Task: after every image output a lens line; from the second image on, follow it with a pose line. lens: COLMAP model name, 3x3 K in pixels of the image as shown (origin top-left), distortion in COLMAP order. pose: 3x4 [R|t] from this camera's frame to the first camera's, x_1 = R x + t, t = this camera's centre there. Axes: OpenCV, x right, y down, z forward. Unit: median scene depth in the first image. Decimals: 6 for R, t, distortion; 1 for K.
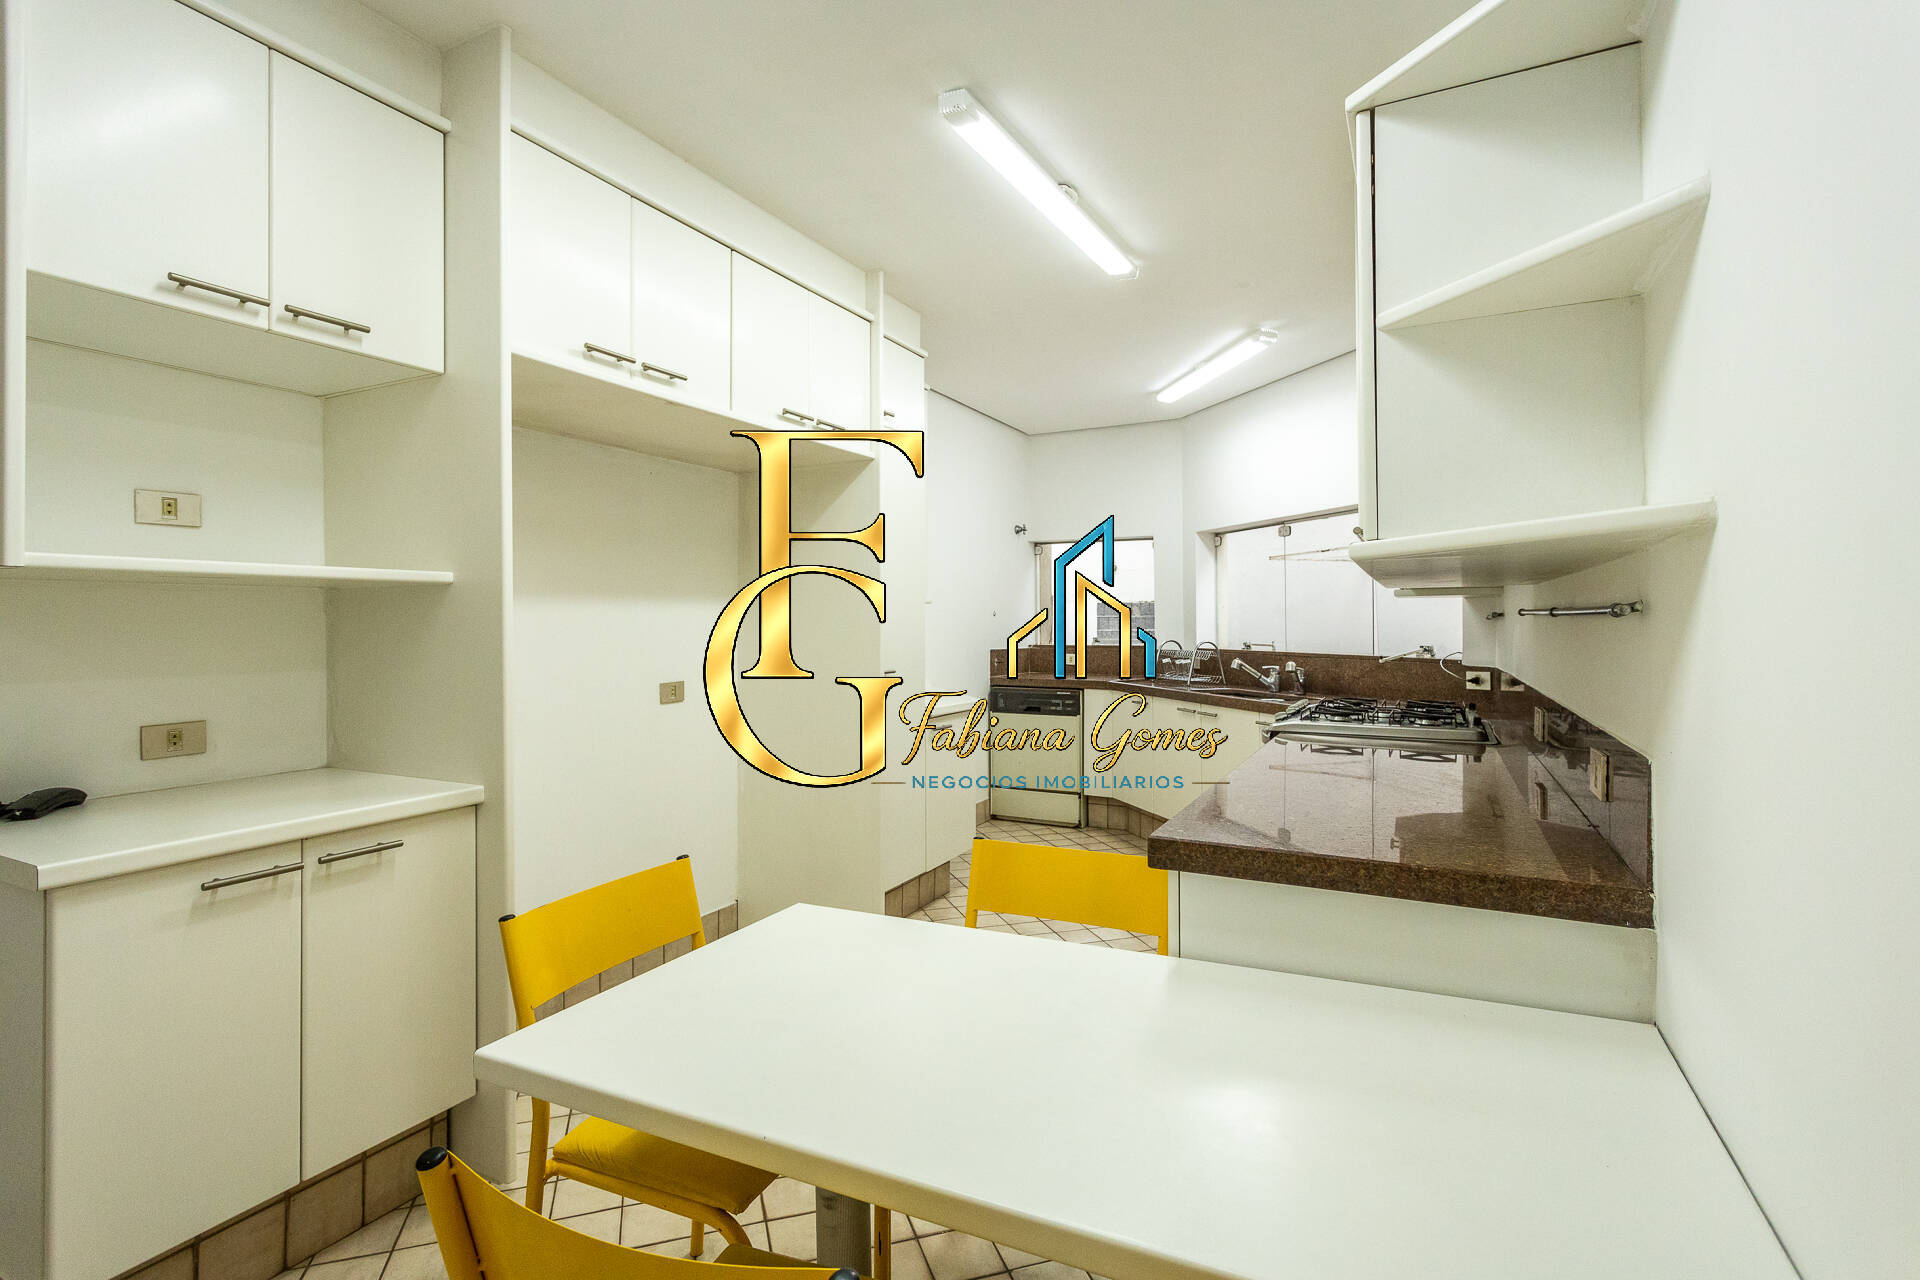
lens RADIAL K [[921.0, 0, 958.8], [0, 921.0, 616.2], [0, 0, 1]] dist [0.001018, -0.000823]
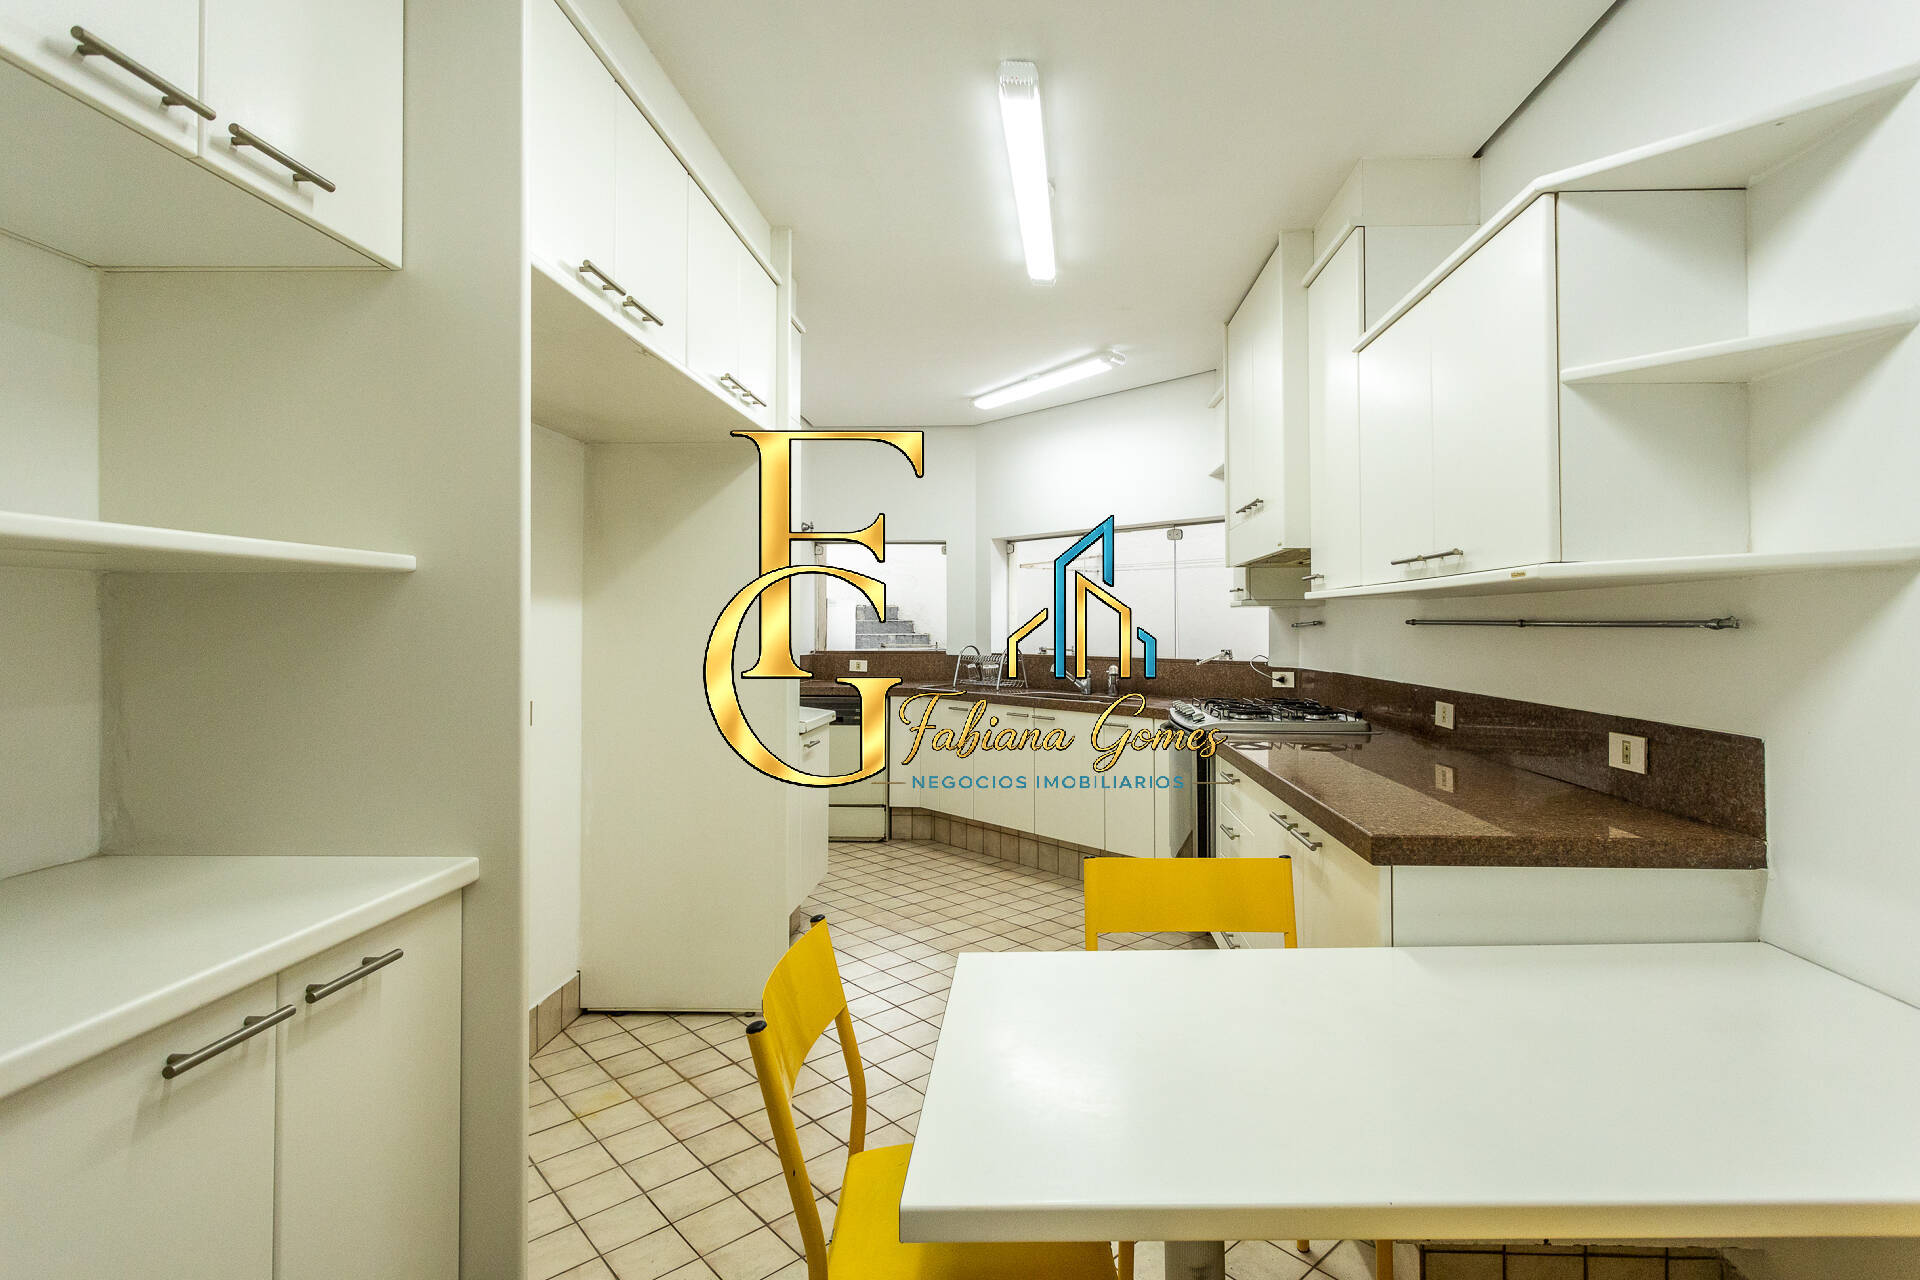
lens RADIAL K [[935.5, 0, 1031.1], [0, 935.5, 616.8], [0, 0, 1]] dist [0.002543, 0.000137]
pose [[0.895420, 0.009130, 0.445129, -0.328652], [-0.007762, 0.999958, -0.004895, -0.001187], [-0.445155, 0.000927, 0.895453, 0.115600]]
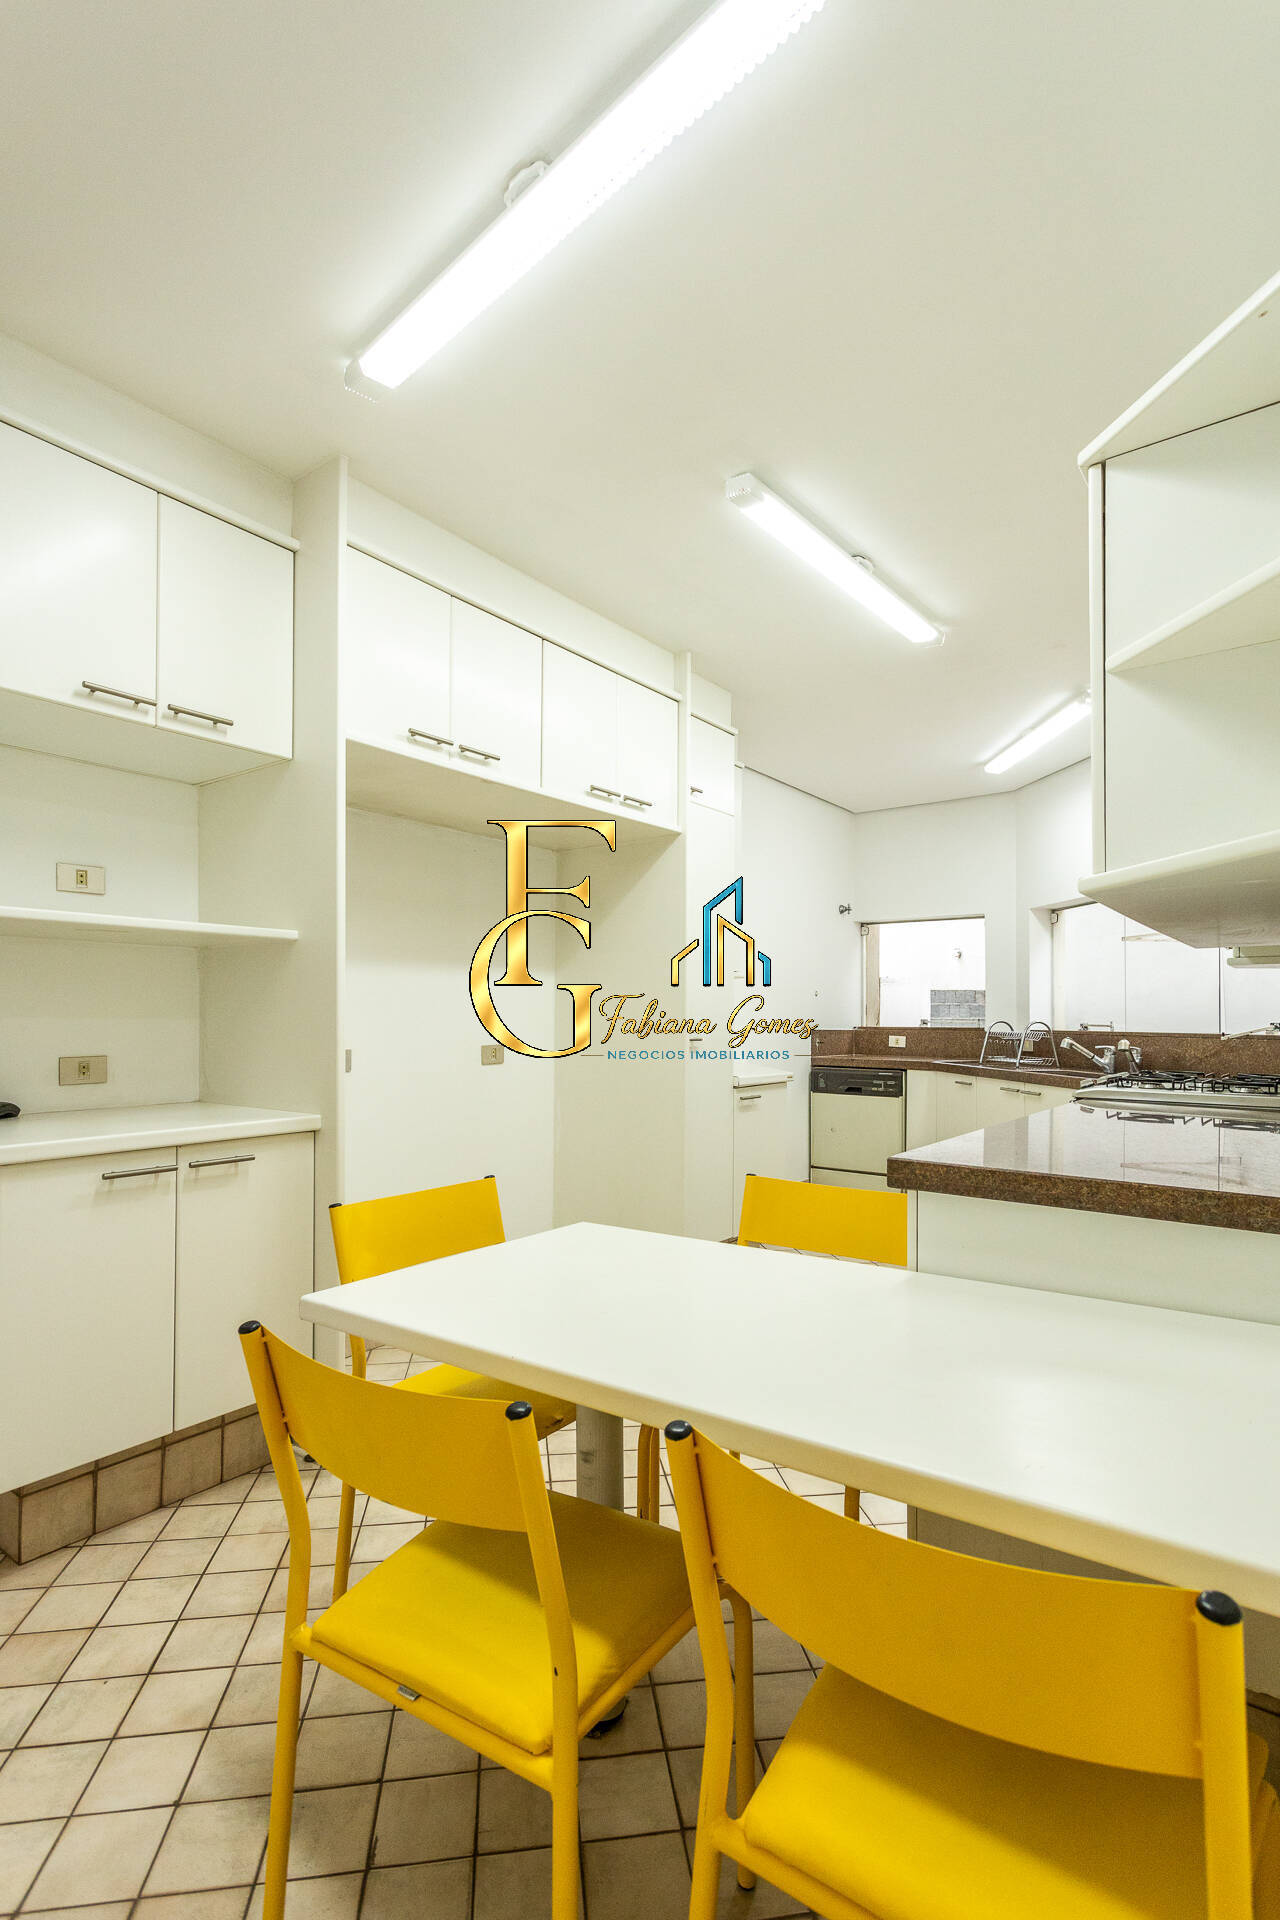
lens RADIAL K [[944.4, 0, 643.8], [0, 944.4, 1009.0], [0, 0, 1]] dist [0.001214, 0.000678]
pose [[0.985477, 0.006344, -0.169693, 0.059399], [-0.006908, 0.999972, -0.002733, 0.037634], [0.169671, 0.003865, 0.985493, -0.069899]]
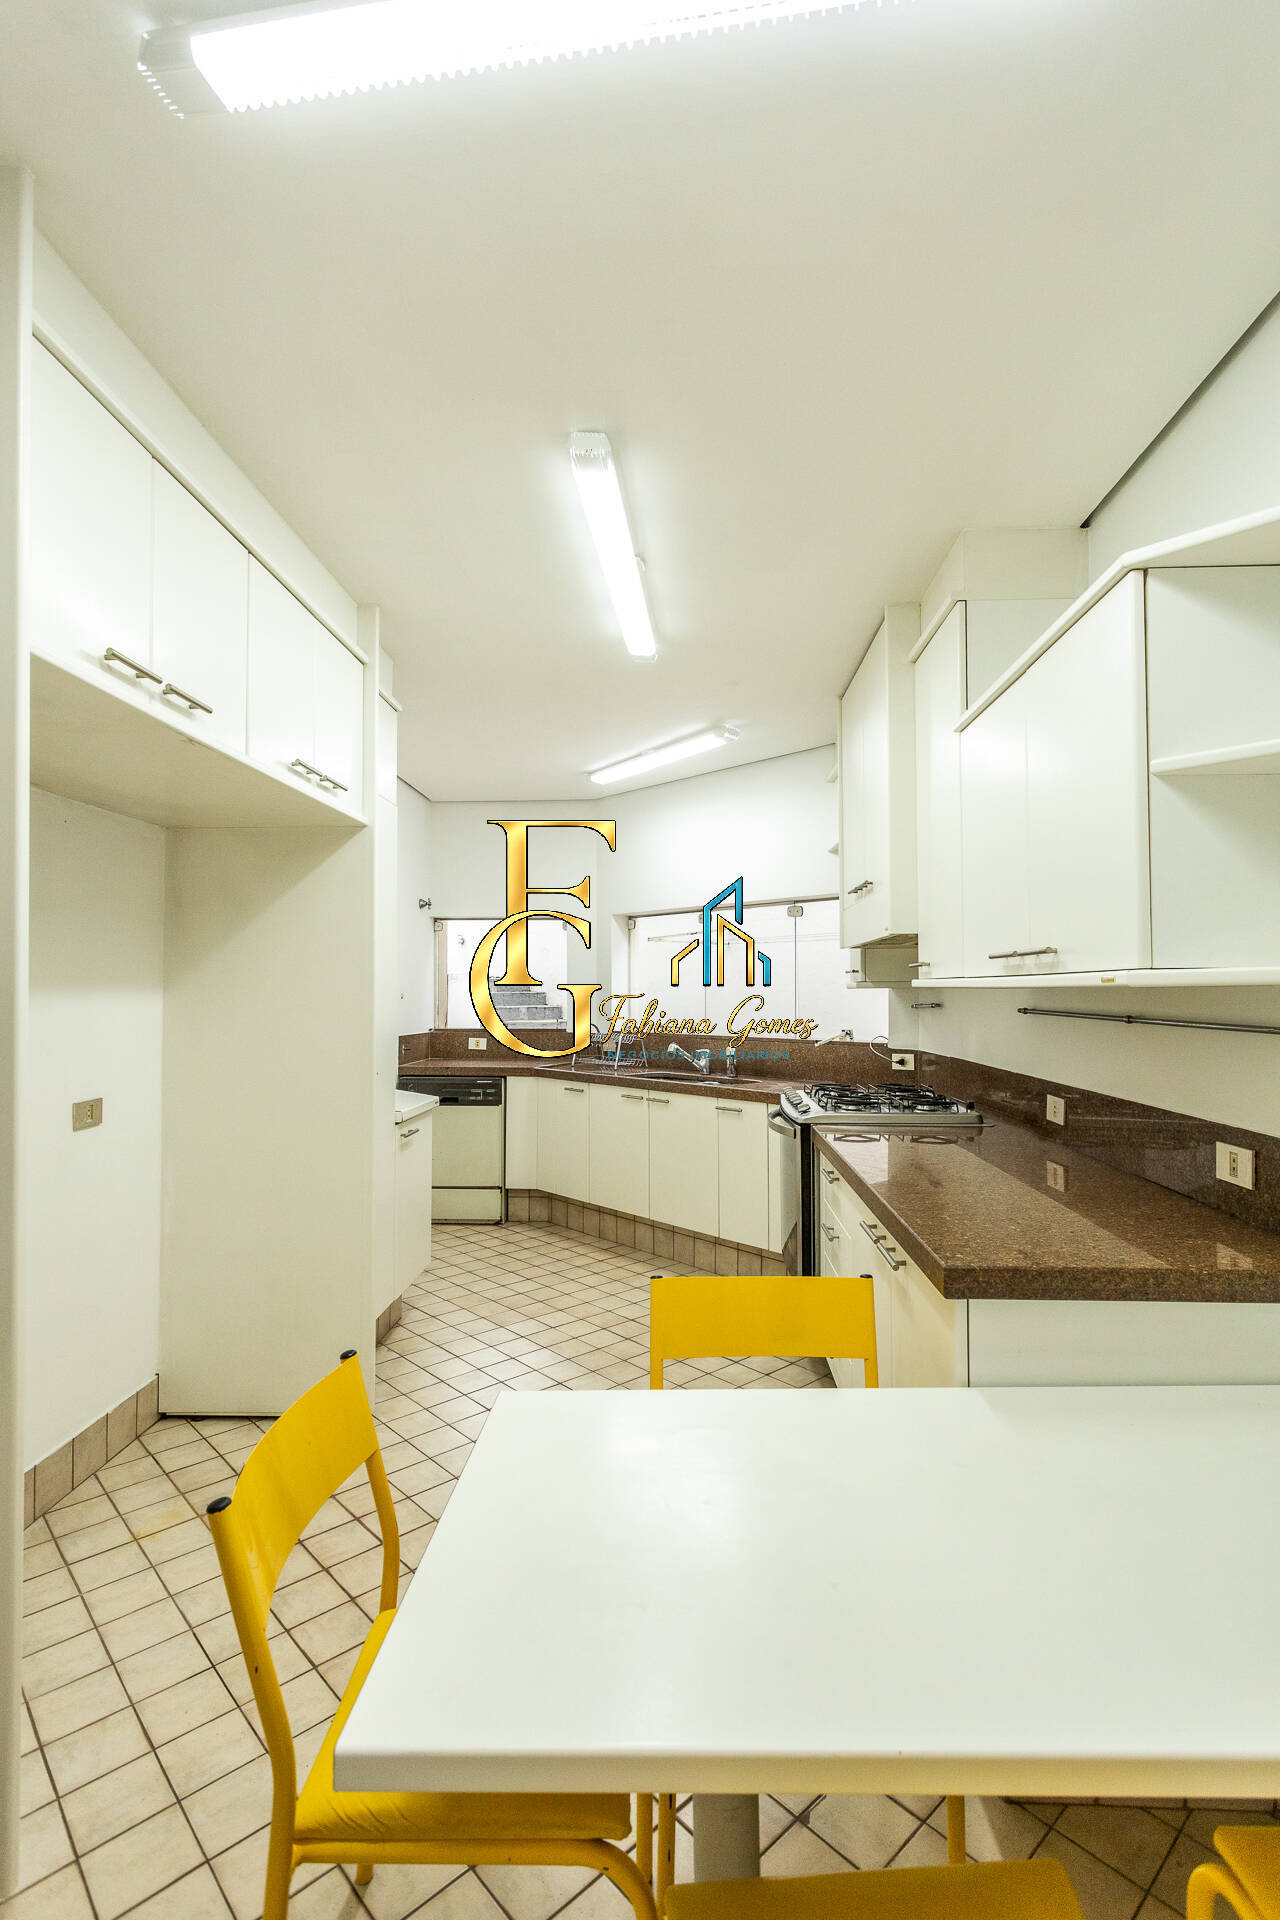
lens RADIAL K [[932.4, 0, 665.8], [0, 932.4, 978.0], [0, 0, 1]] dist [0.003081, 0.000972]
pose [[0.901348, 0.009049, 0.433001, -0.258513], [-0.005938, 0.999946, -0.008538, -0.028904], [-0.433055, 0.005125, 0.901353, 0.128129]]
